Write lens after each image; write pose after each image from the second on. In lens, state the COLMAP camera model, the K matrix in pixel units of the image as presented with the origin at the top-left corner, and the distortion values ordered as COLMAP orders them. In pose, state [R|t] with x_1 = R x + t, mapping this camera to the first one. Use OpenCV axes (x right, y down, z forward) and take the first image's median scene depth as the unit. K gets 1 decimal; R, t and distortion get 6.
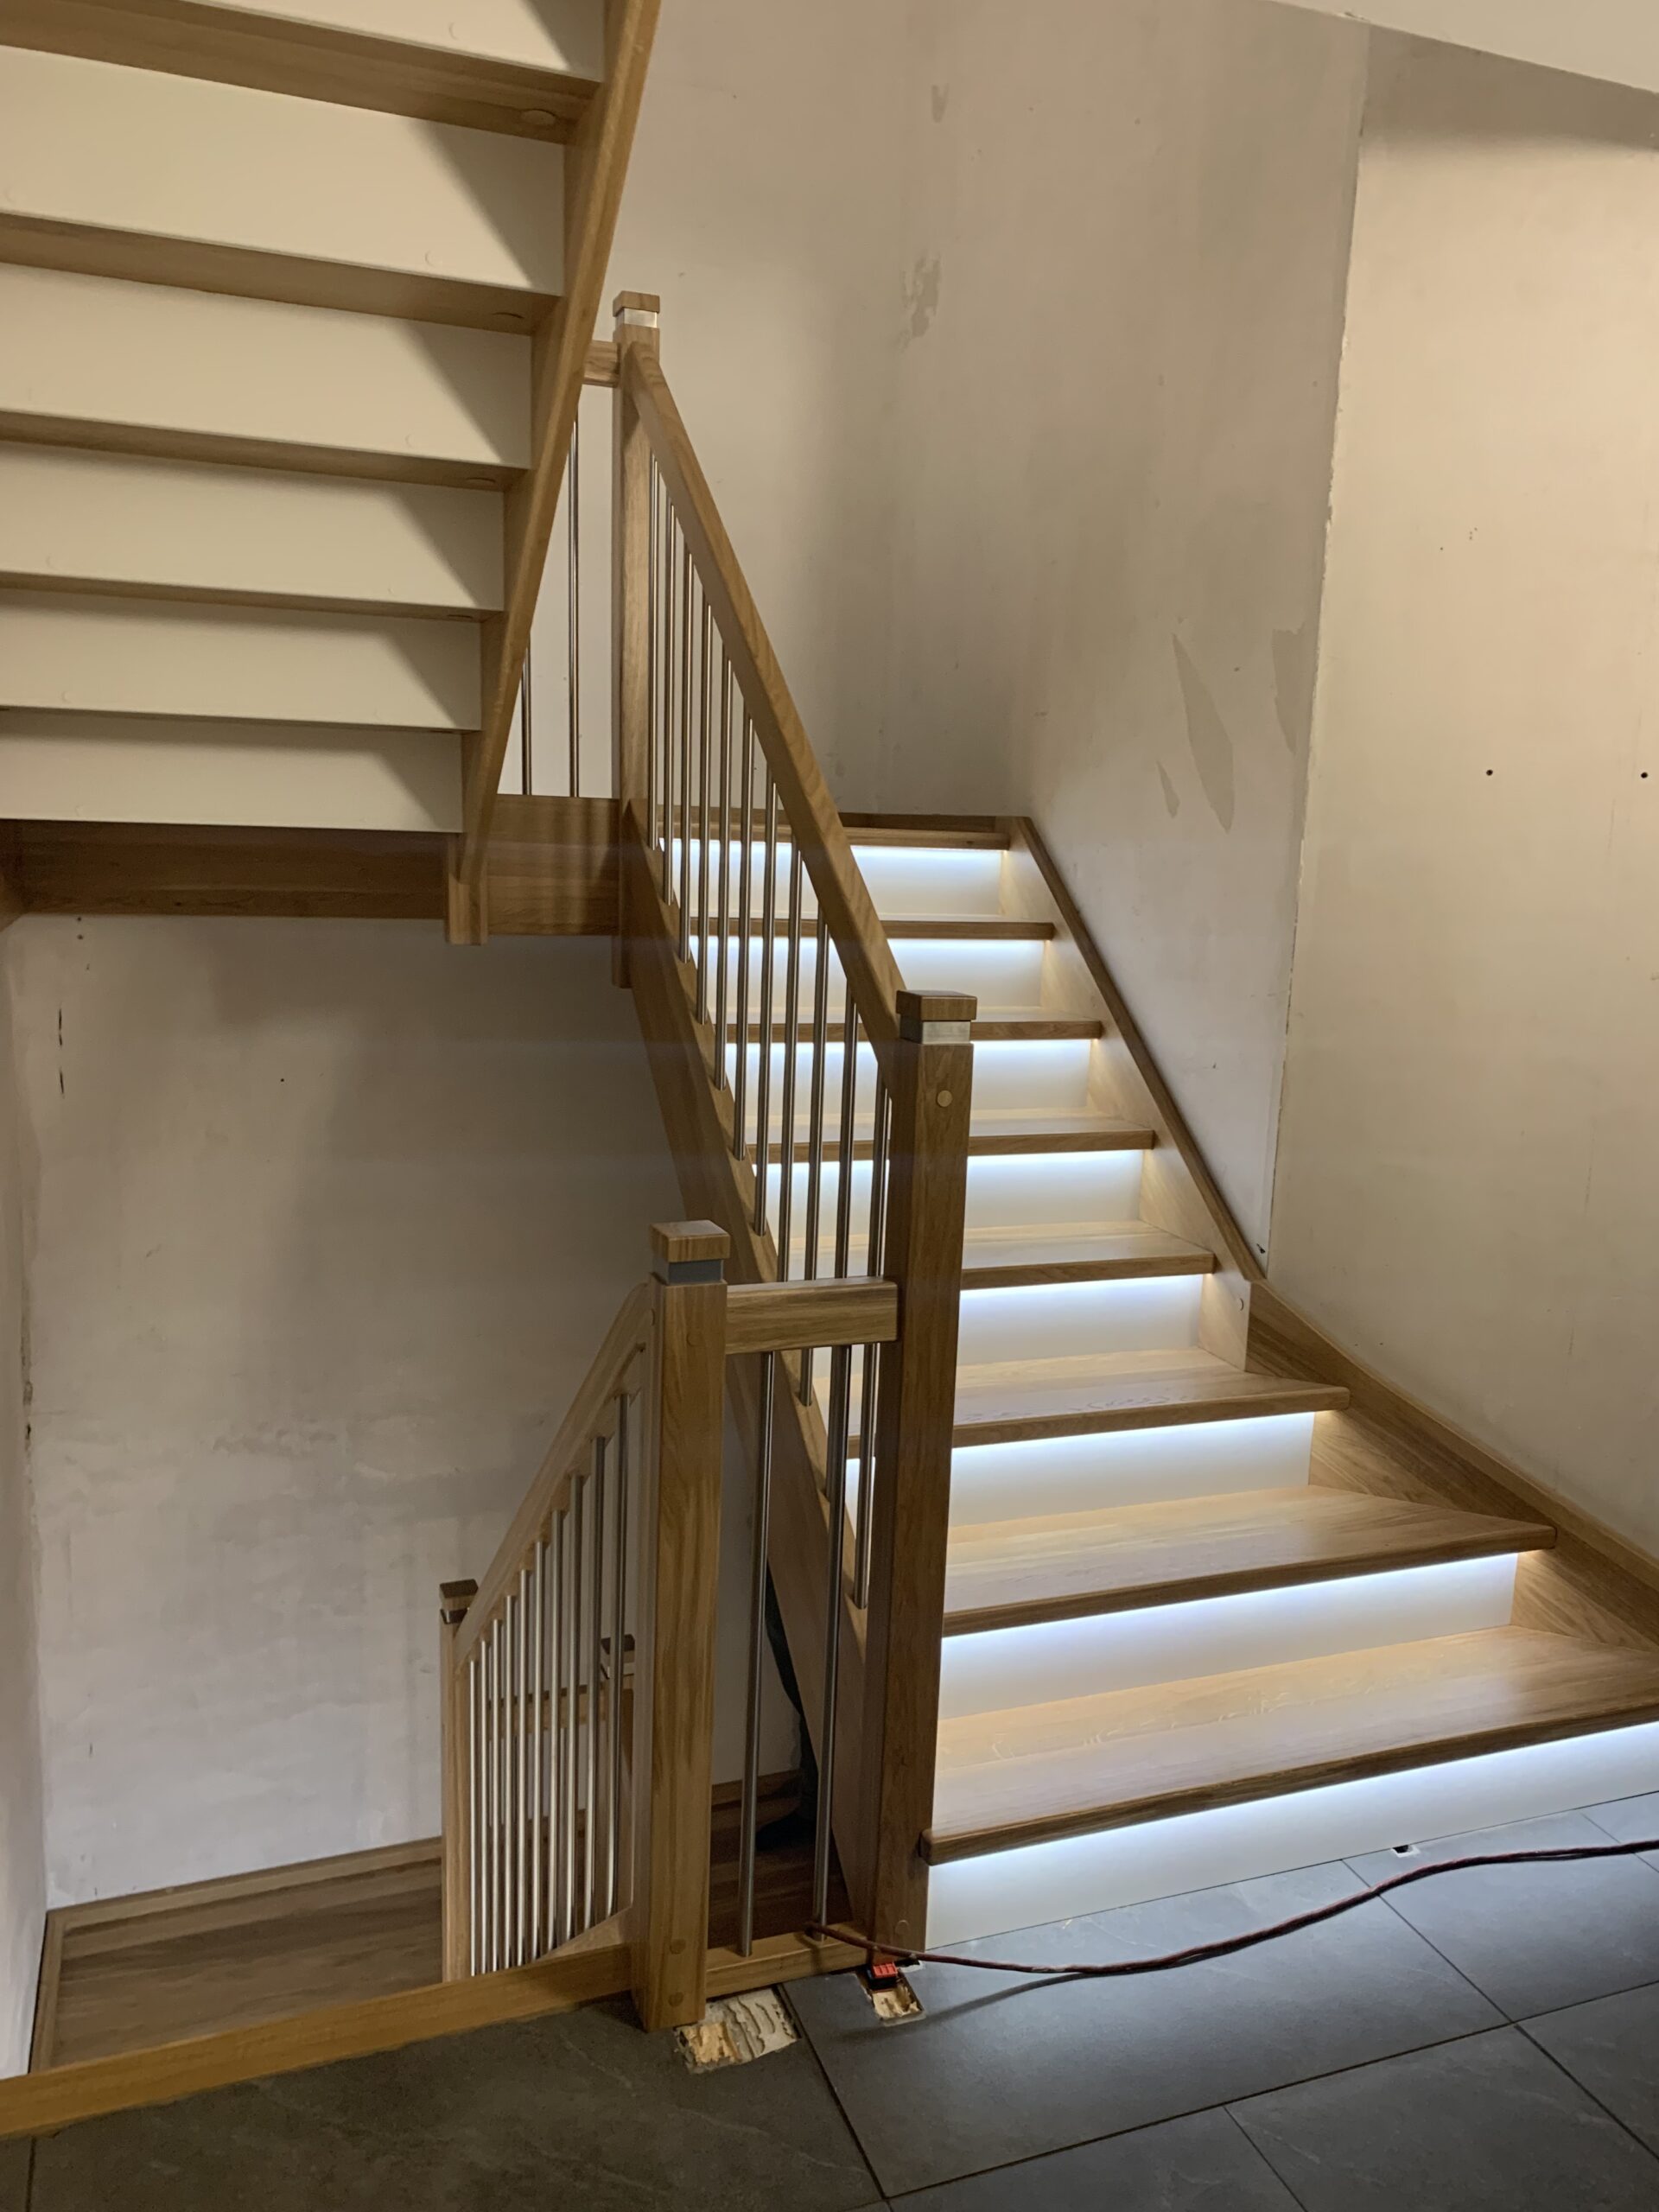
lens RADIAL K [[1663.8, 0, 829.5], [0, 1663.8, 1106.0], [0, 0, 1]] dist [0.023764, -0.000641]
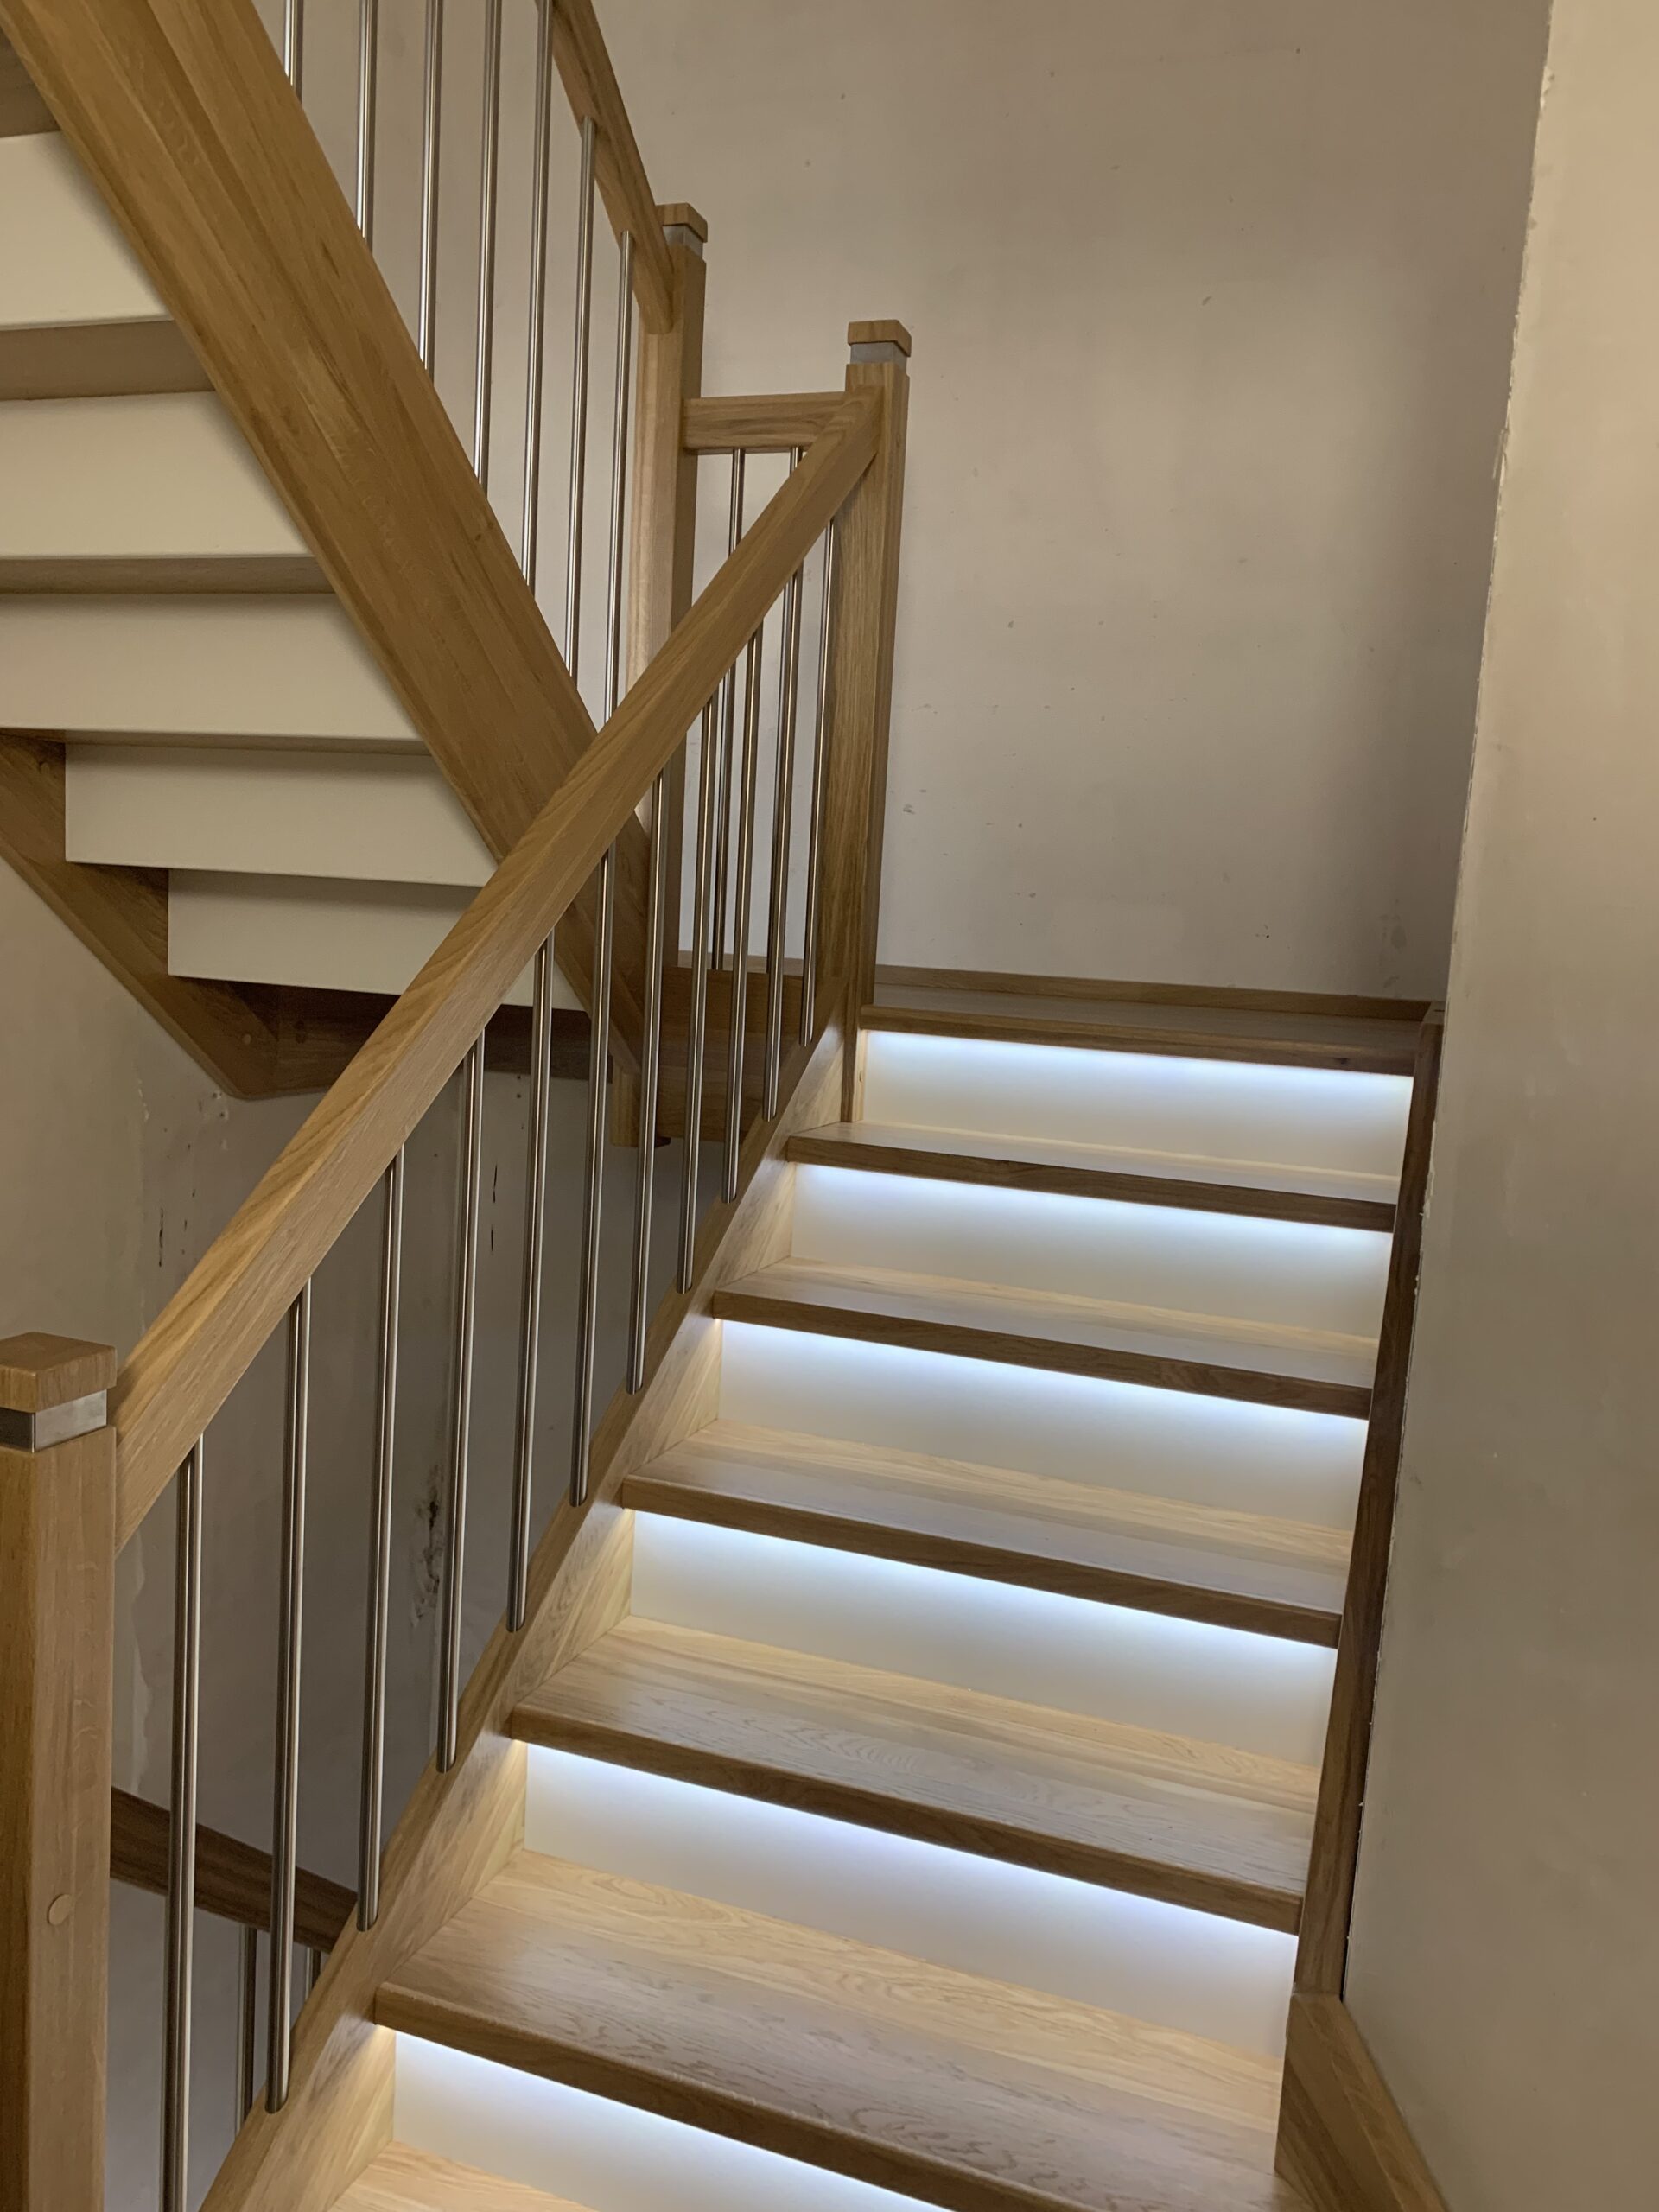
lens RADIAL K [[1657.7, 0, 868.4], [0, 1657.7, 1120.6], [0, 0, 1]] dist [0.051885, -0.055599]
pose [[0.768338, 0.090959, -0.633548, 0.524396], [-0.139314, 0.989885, -0.026834, -0.142006], [0.624699, 0.108880, 0.773238, 0.599604]]
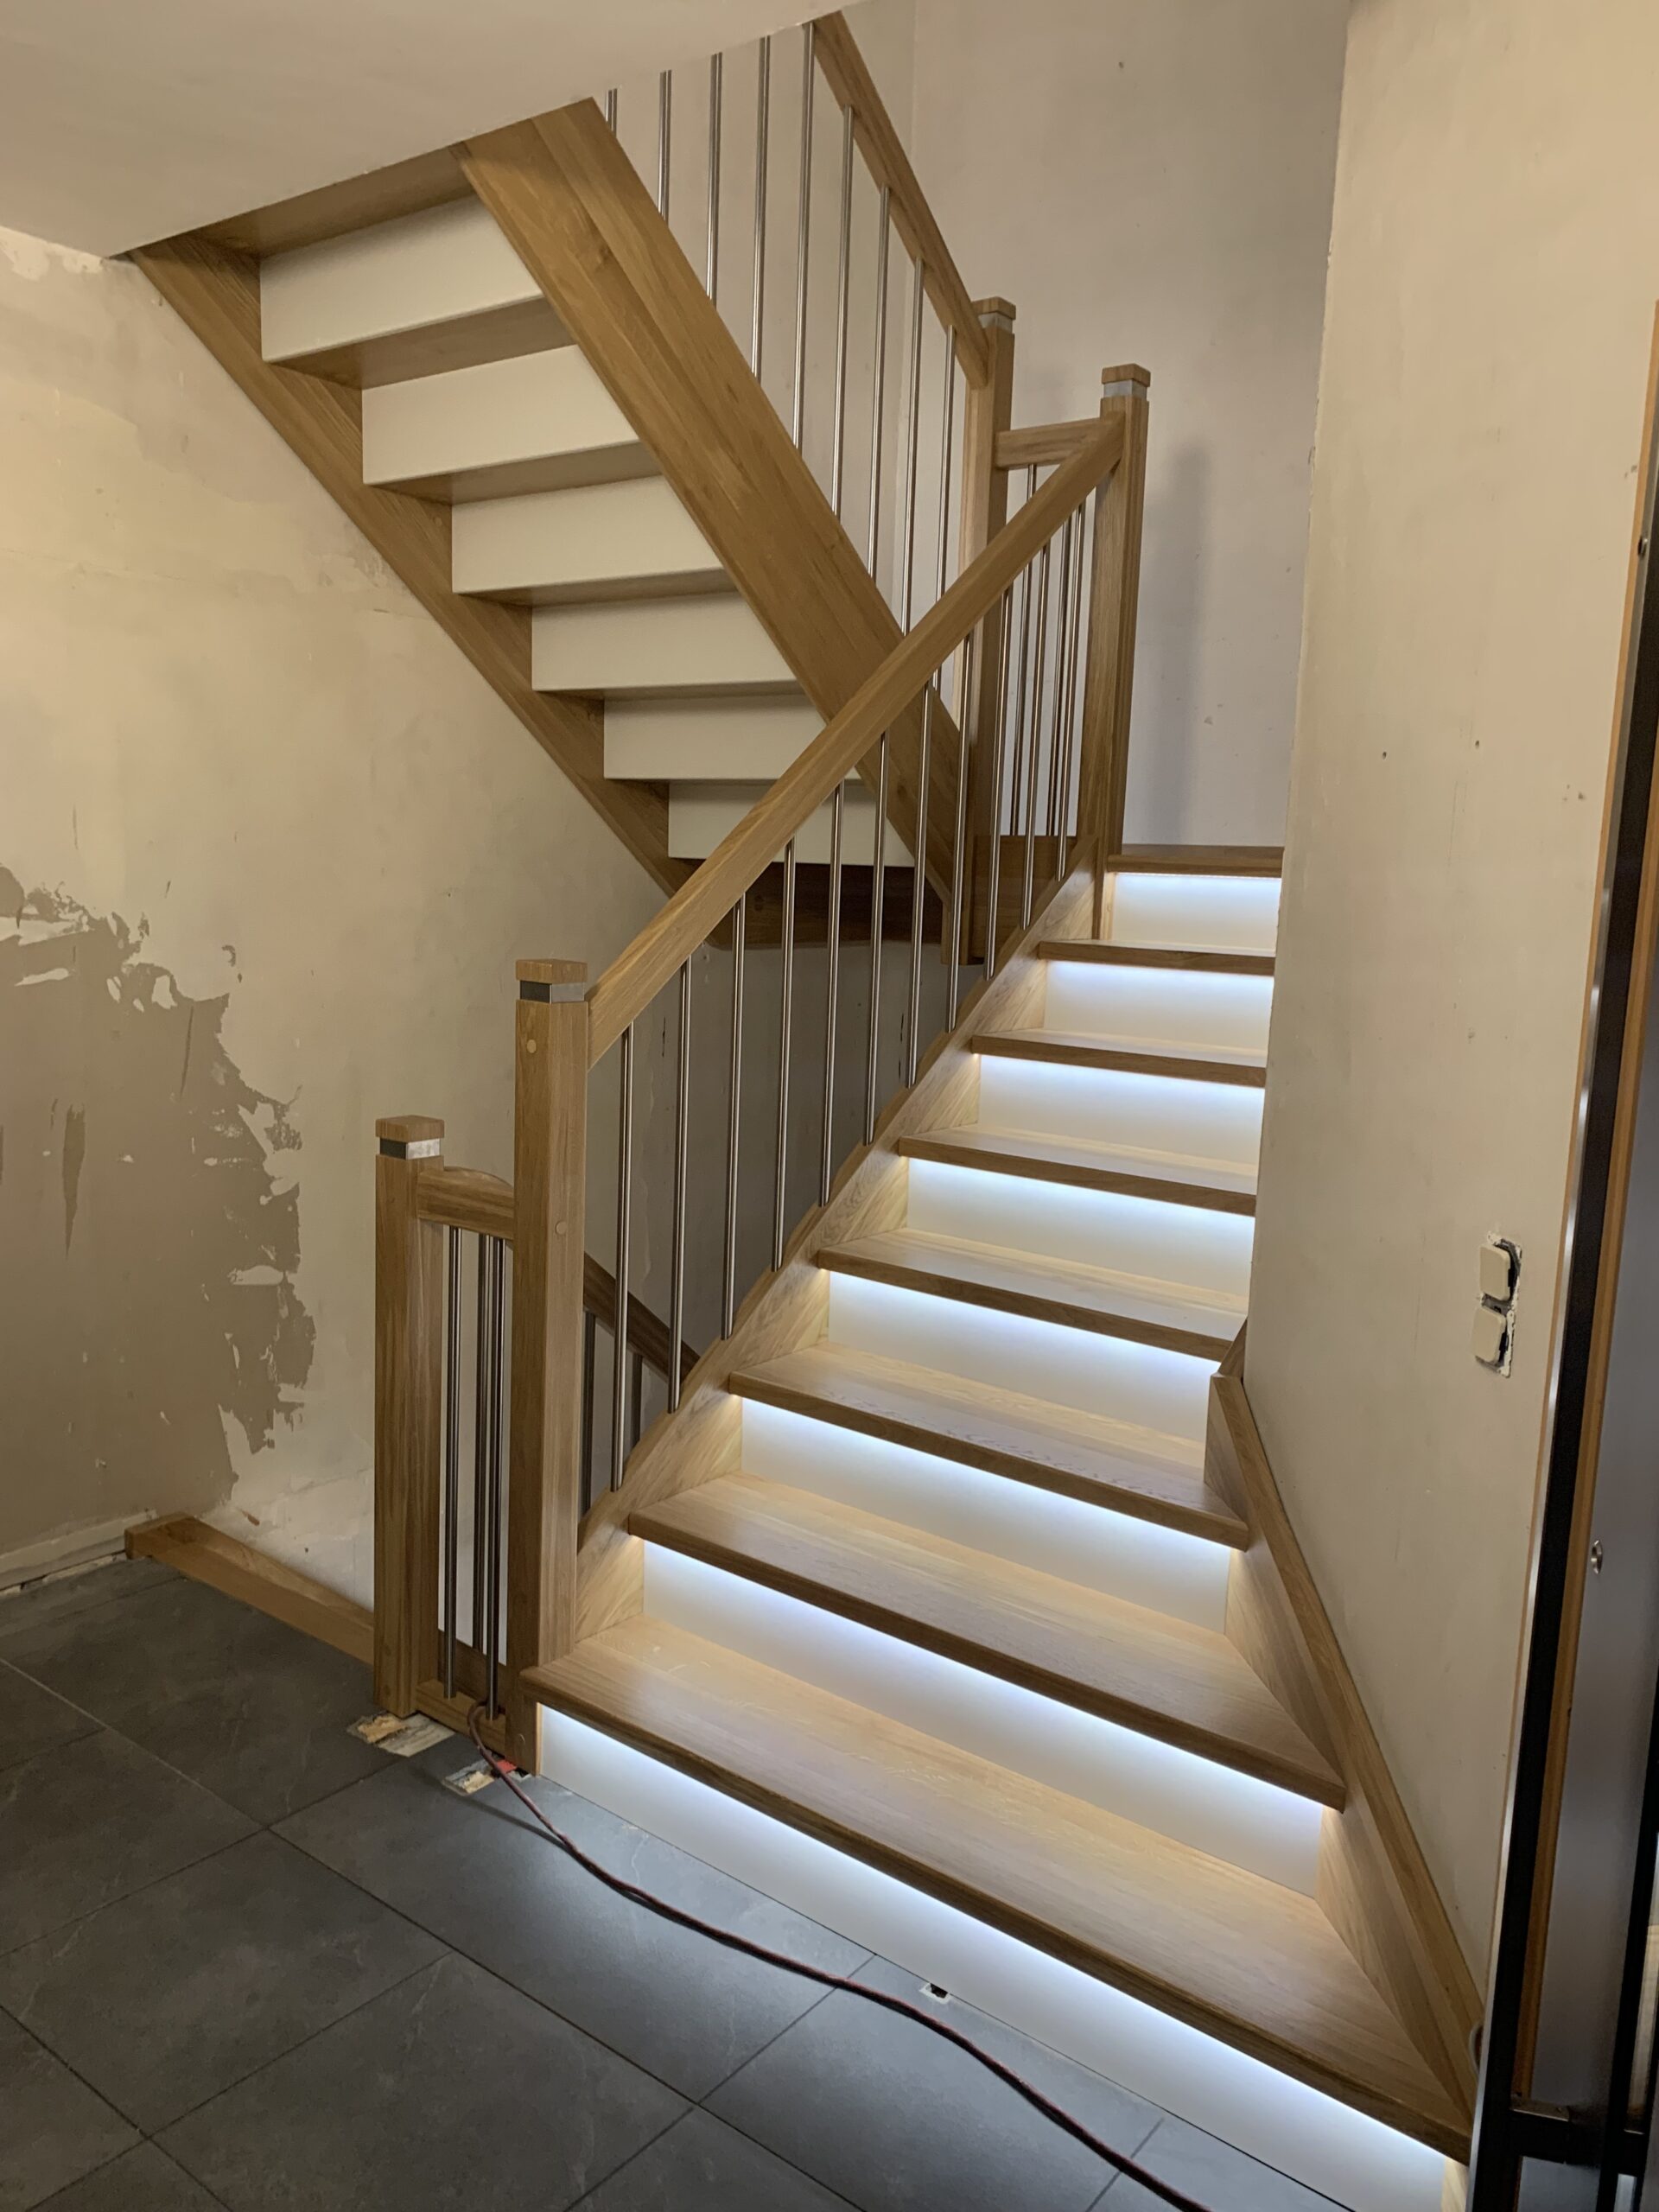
lens RADIAL K [[1657.7, 0, 868.4], [0, 1657.7, 1120.6], [0, 0, 1]] dist [0.051885, -0.055599]
pose [[0.530656, 0.117376, -0.839421, 1.005803], [-0.160532, 0.986358, 0.036439, -0.028316], [0.832246, 0.115418, 0.542260, 0.450243]]
